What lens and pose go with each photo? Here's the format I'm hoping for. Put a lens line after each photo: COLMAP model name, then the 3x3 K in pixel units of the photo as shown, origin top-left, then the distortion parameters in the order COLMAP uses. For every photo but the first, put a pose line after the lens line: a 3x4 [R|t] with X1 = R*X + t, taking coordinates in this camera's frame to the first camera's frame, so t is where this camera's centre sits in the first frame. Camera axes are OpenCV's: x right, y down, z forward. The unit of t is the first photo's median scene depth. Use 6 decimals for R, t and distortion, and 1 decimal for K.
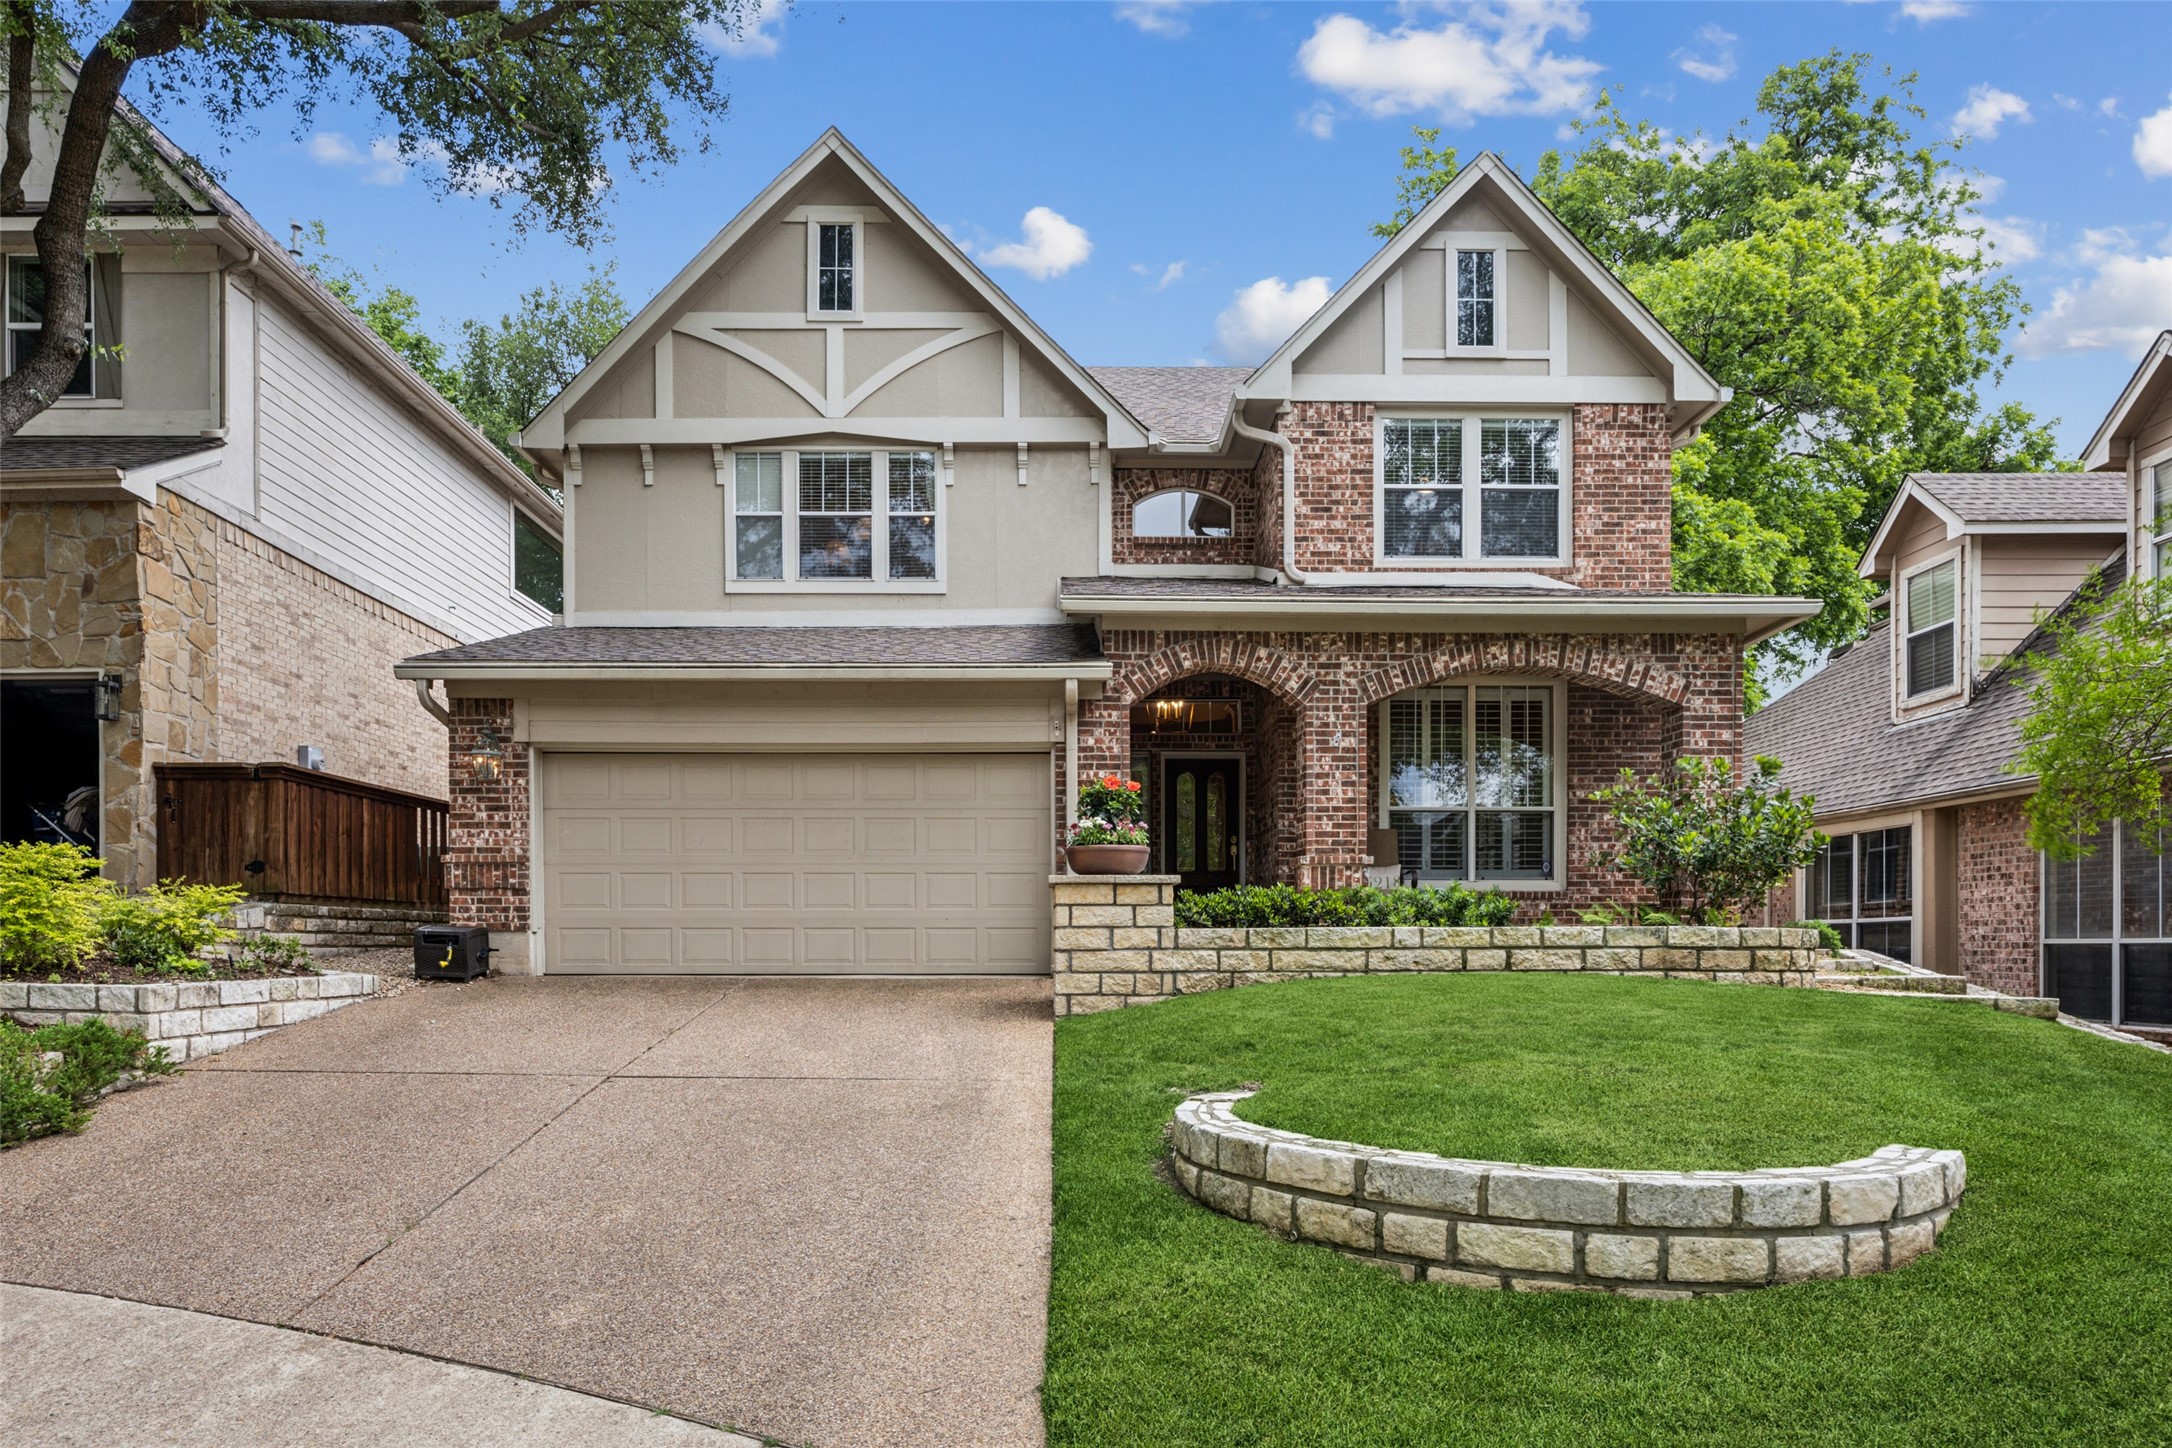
lens RADIAL K [[1291.6, 0, 1083.6], [0, 1291.6, 903.4], [0, 0, 1]] dist [-0.010289, -0.001439]
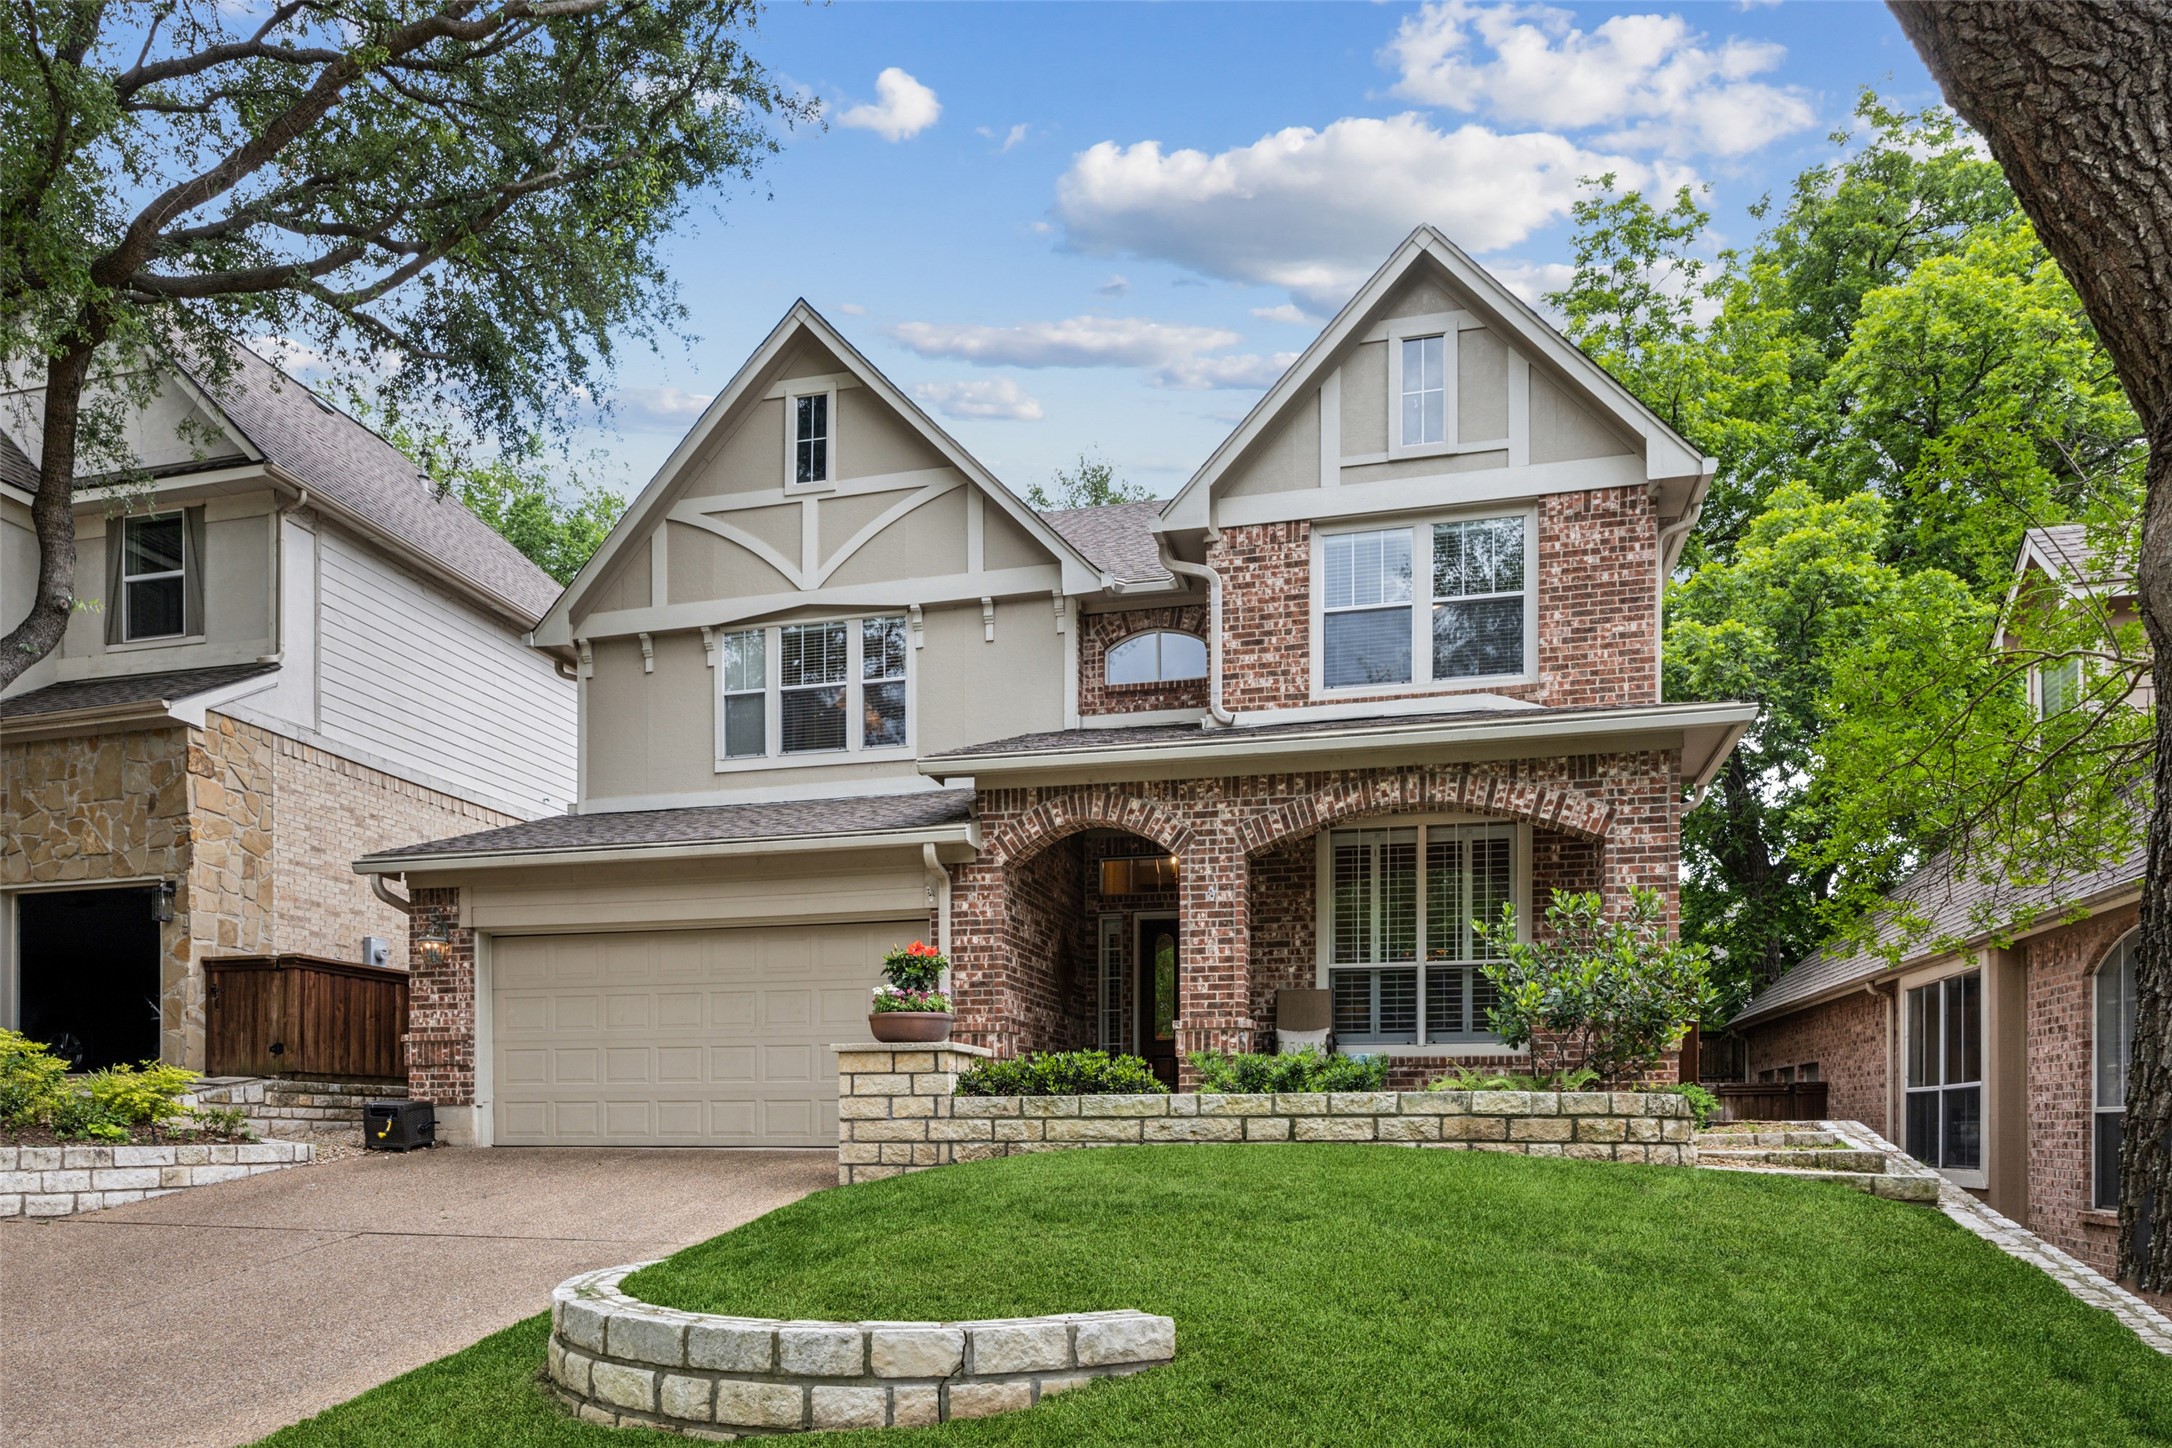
lens RADIAL K [[1450.5, 0, 1169.9], [0, 1450.5, 1073.0], [0, 0, 1]] dist [-0.003033, -0.002832]
pose [[0.966839, -0.010020, -0.255191, 0.429081], [0.007744, 0.999921, -0.009925, 0.011340], [0.255270, 0.007619, 0.966840, -0.010065]]
